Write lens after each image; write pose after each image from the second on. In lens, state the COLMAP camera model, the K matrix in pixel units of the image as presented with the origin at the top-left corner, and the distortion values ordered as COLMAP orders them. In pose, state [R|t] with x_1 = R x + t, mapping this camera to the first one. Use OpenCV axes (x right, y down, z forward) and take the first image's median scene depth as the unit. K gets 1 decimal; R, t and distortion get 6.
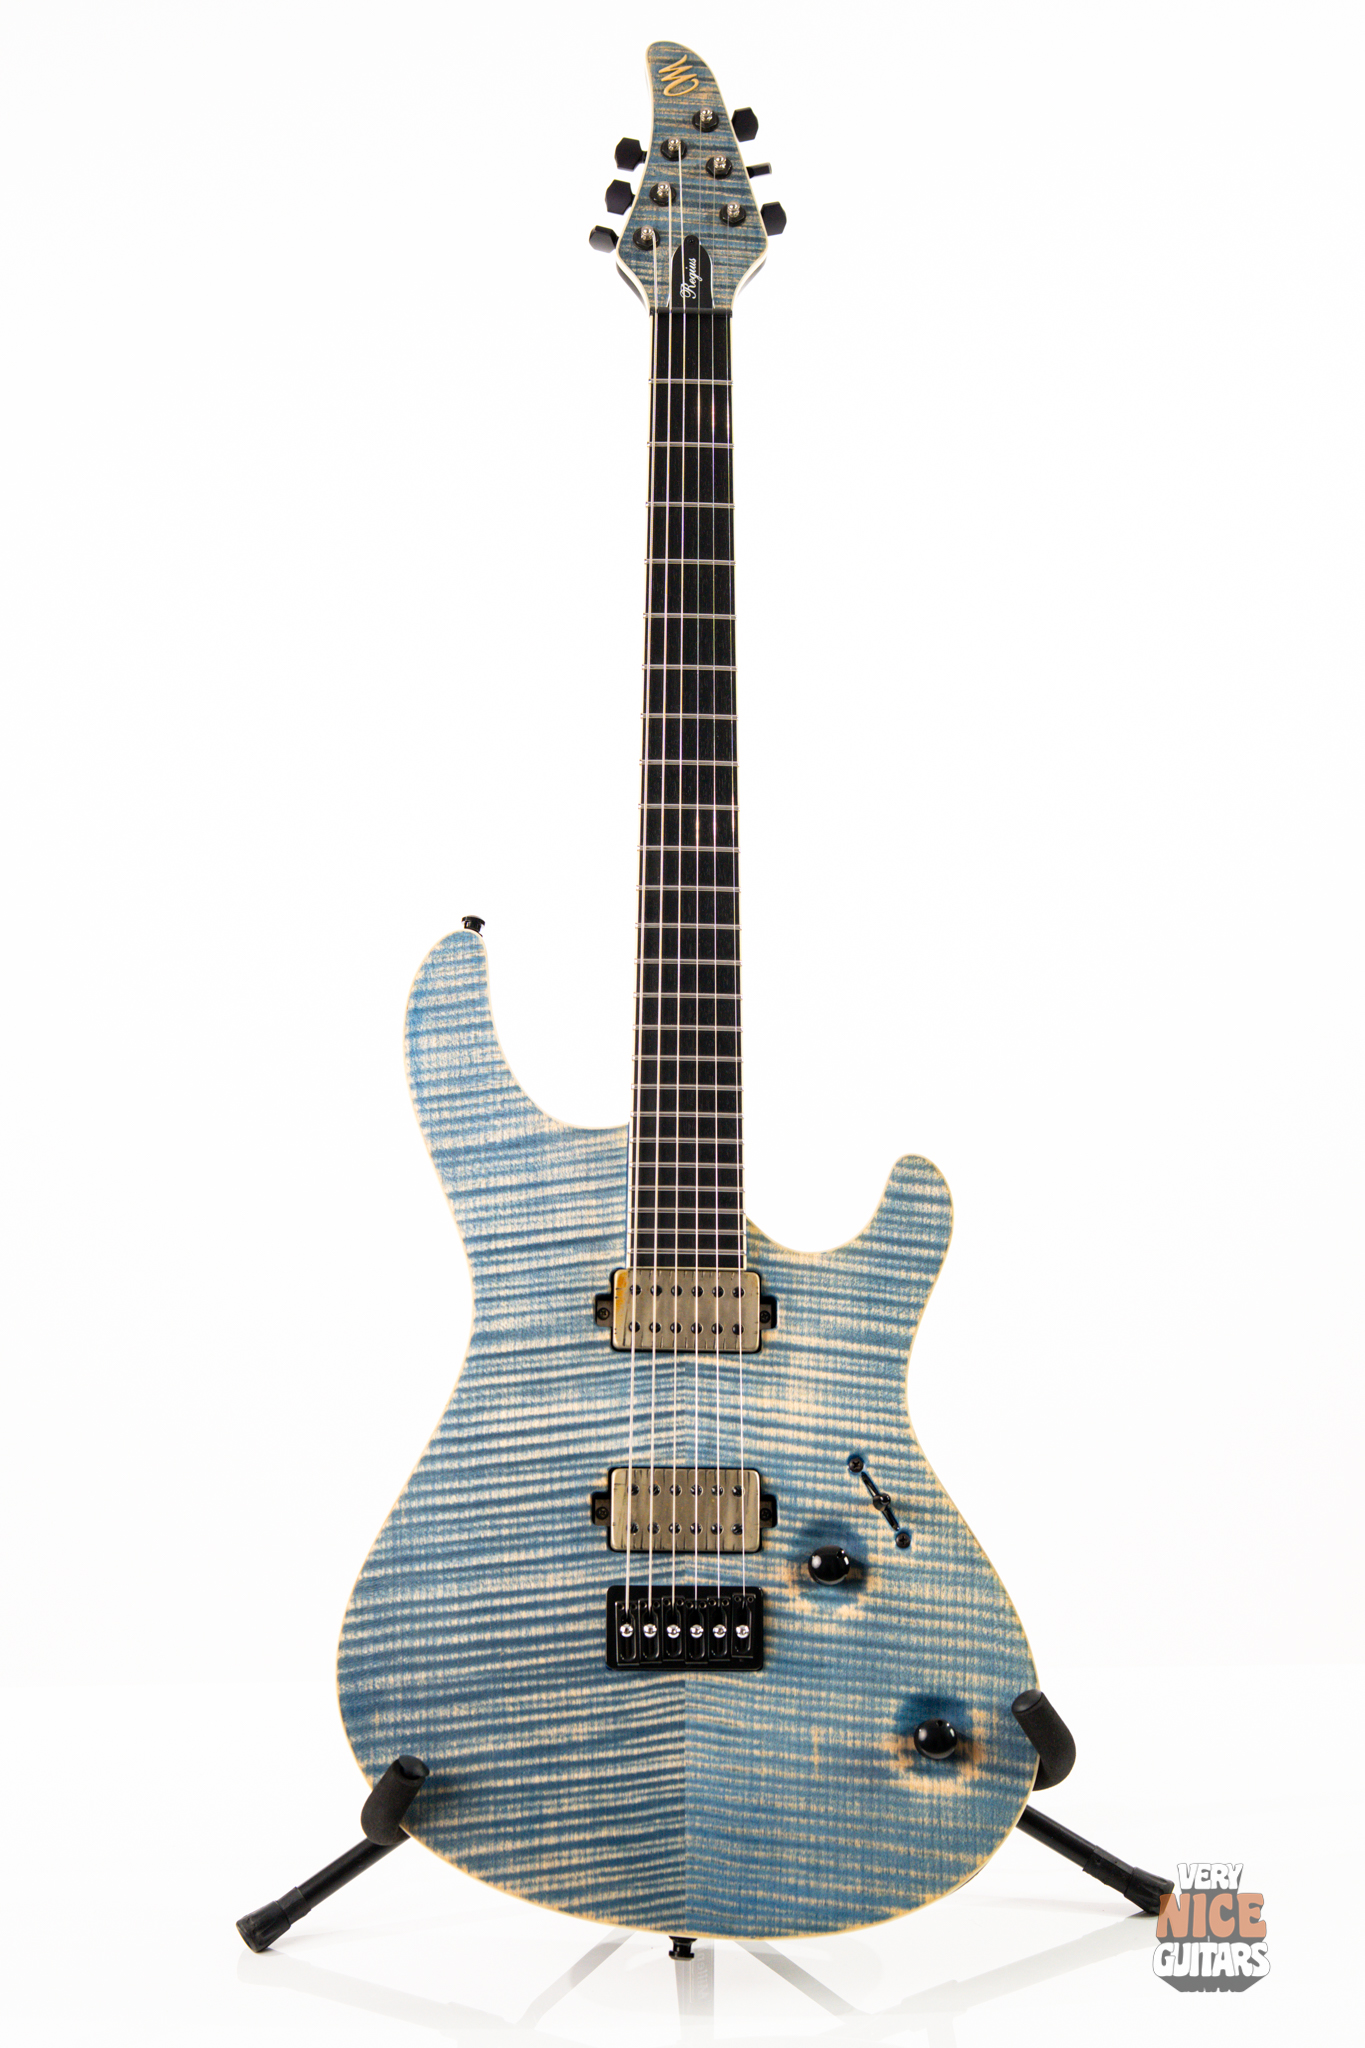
lens RADIAL K [[3267.8, 0, 695.6], [0, 3267.8, 1023.6], [0, 0, 1]] dist [0.116328, -0.269814]
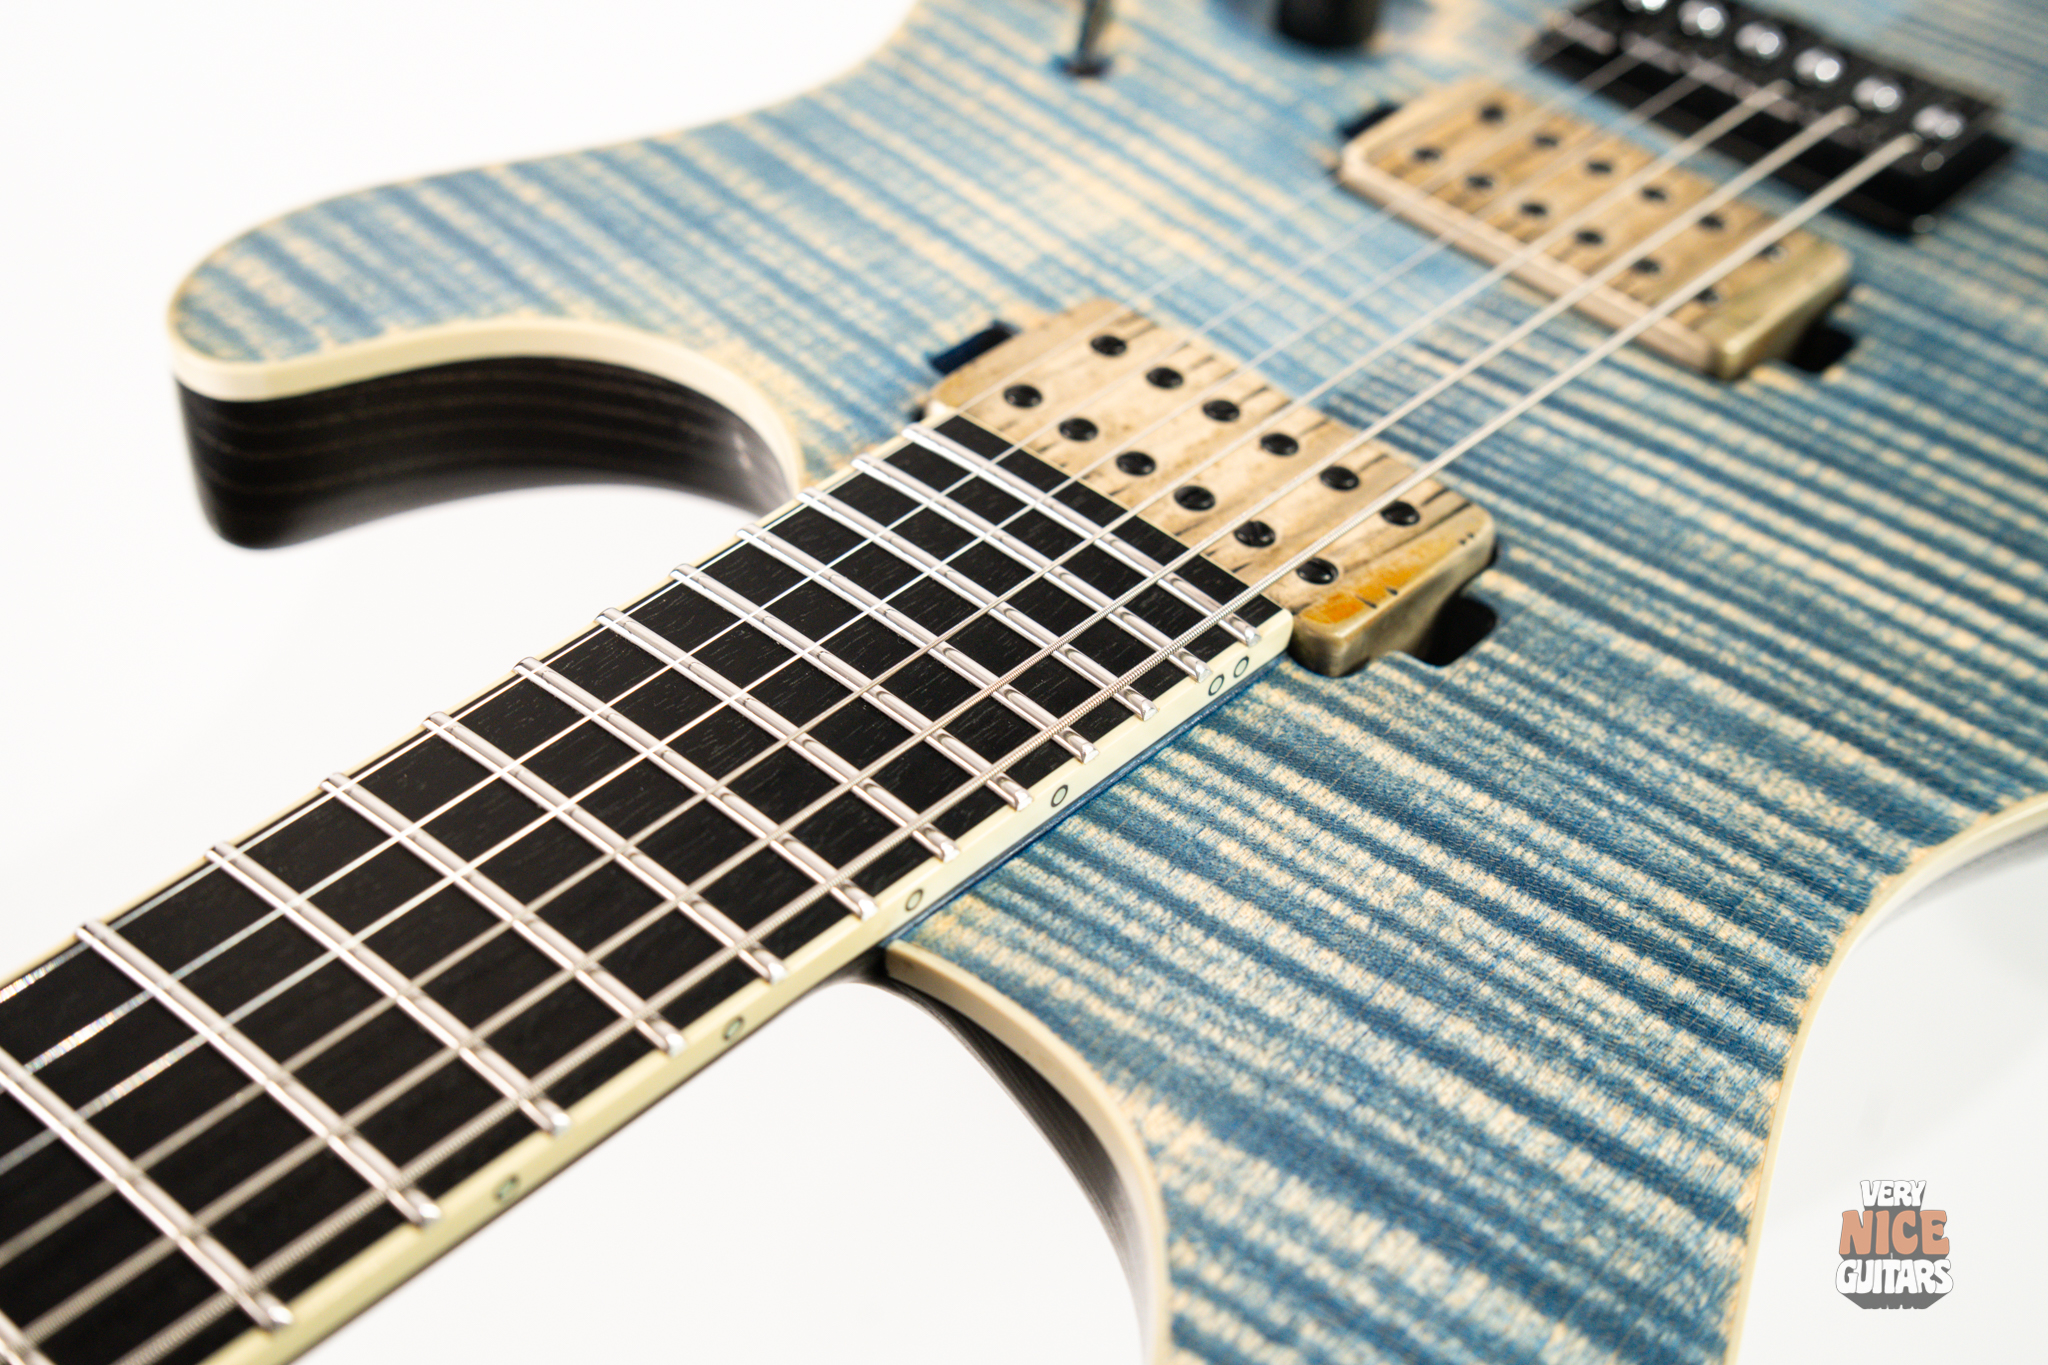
lens RADIAL K [[2919.8, 0, 1027.1], [0, 2919.8, 711.7], [0, 0, 1]] dist [0.082840, -0.227290]
pose [[-0.751962, -0.516359, 0.409789, -0.103982], [0.598356, -0.273778, 0.753005, -0.113110], [-0.276630, 0.811430, 0.514837, 0.906591]]
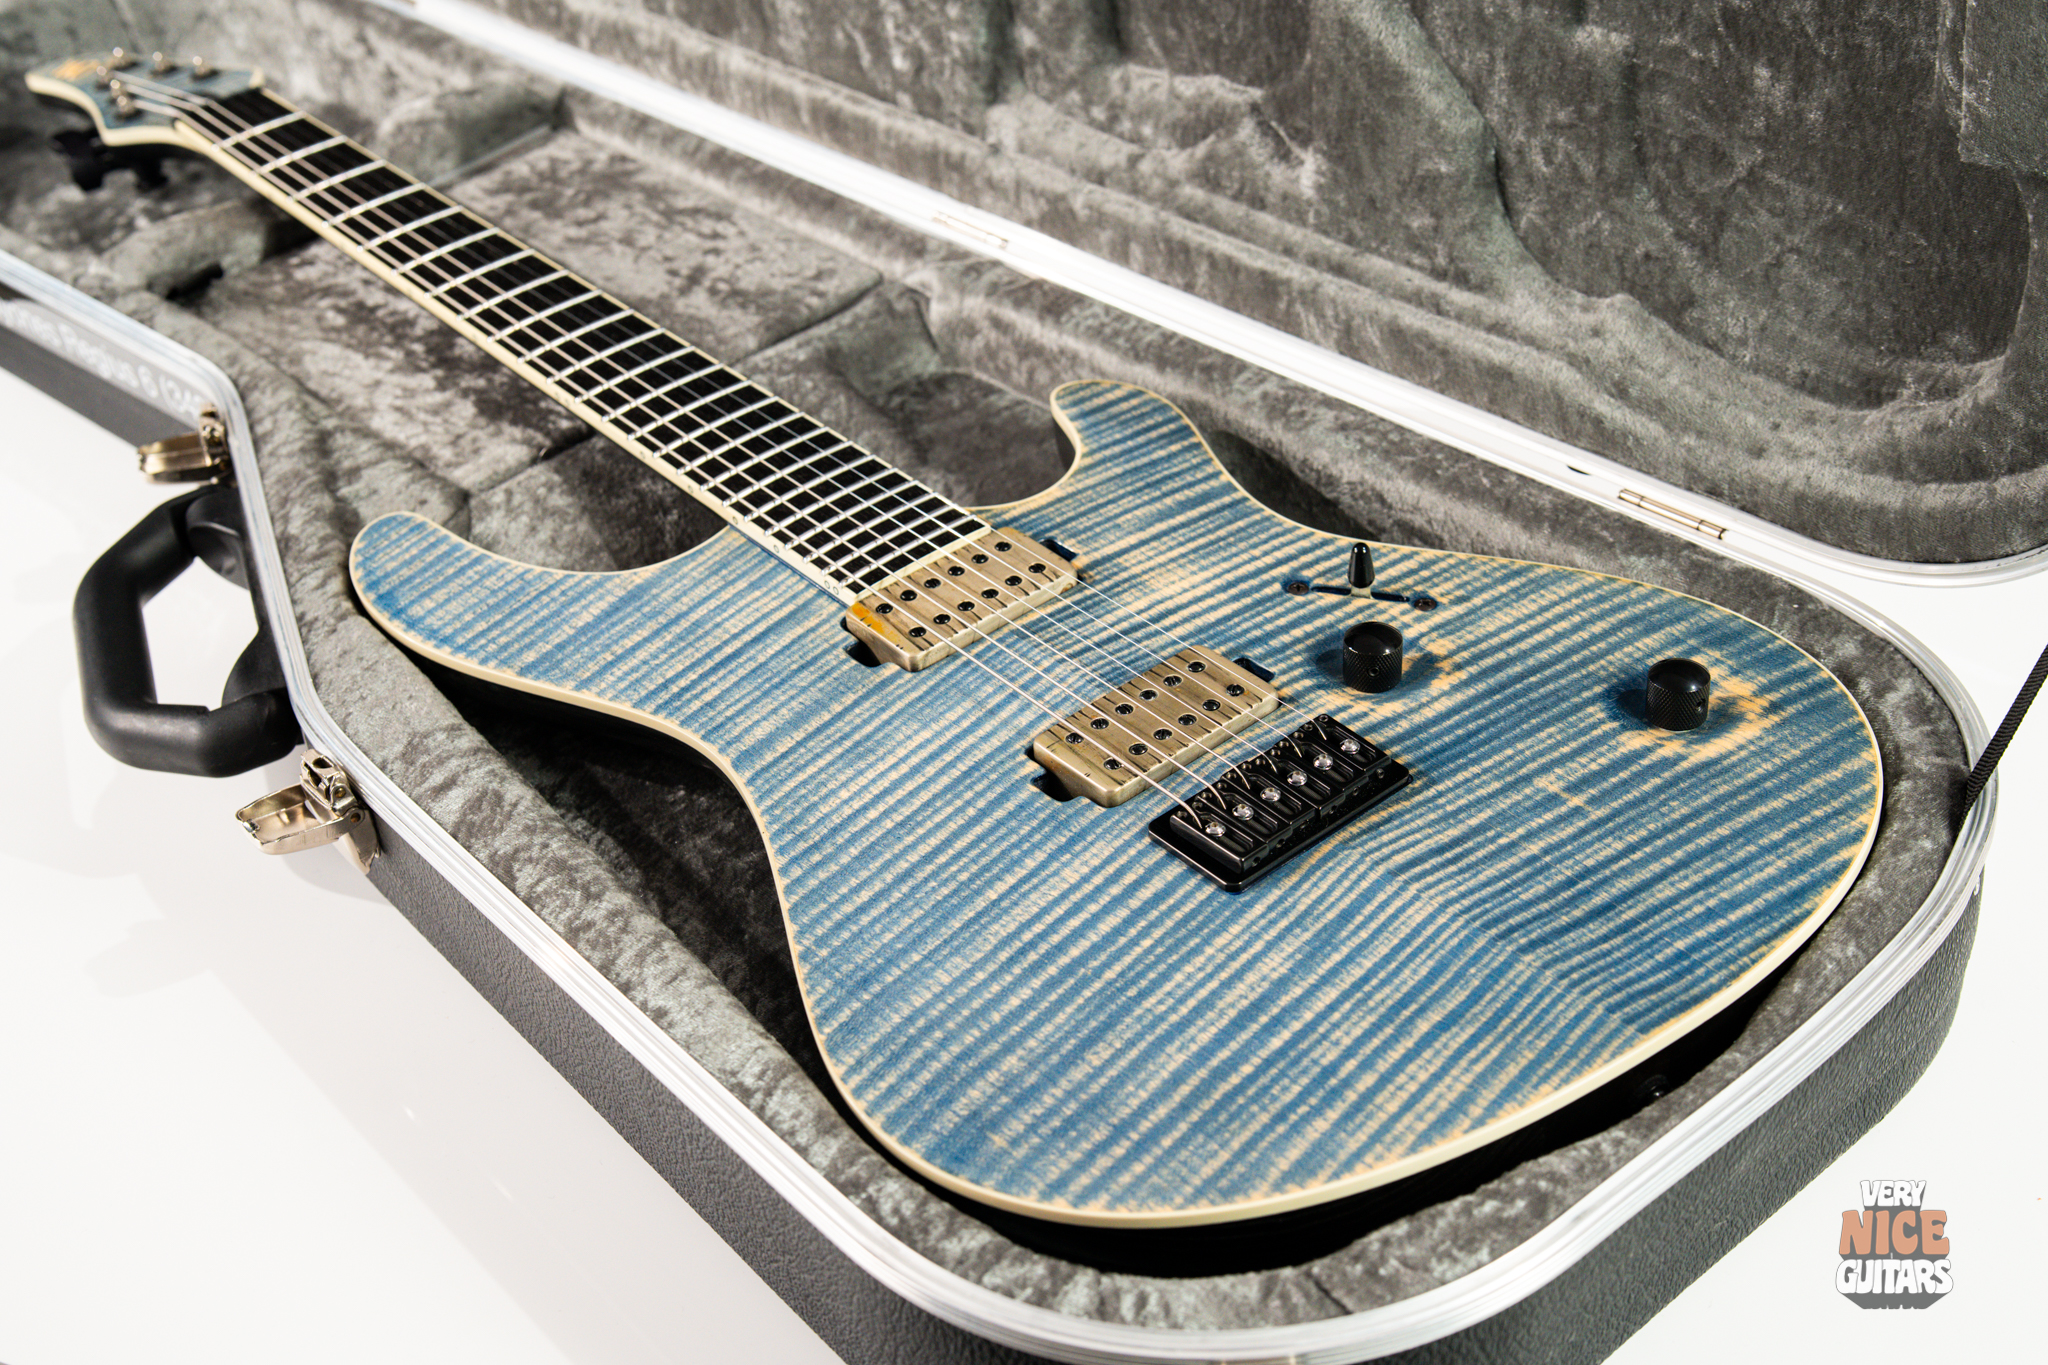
lens RADIAL K [[2925.9, 0, 1020.8], [0, 2925.9, 680.3], [0, 0, 1]] dist [0.102860, -0.076134]
pose [[0.758281, -0.468846, 0.452983, -0.281223], [0.650328, 0.592641, -0.475236, 0.400706], [-0.045644, 0.654950, 0.754293, 0.559776]]
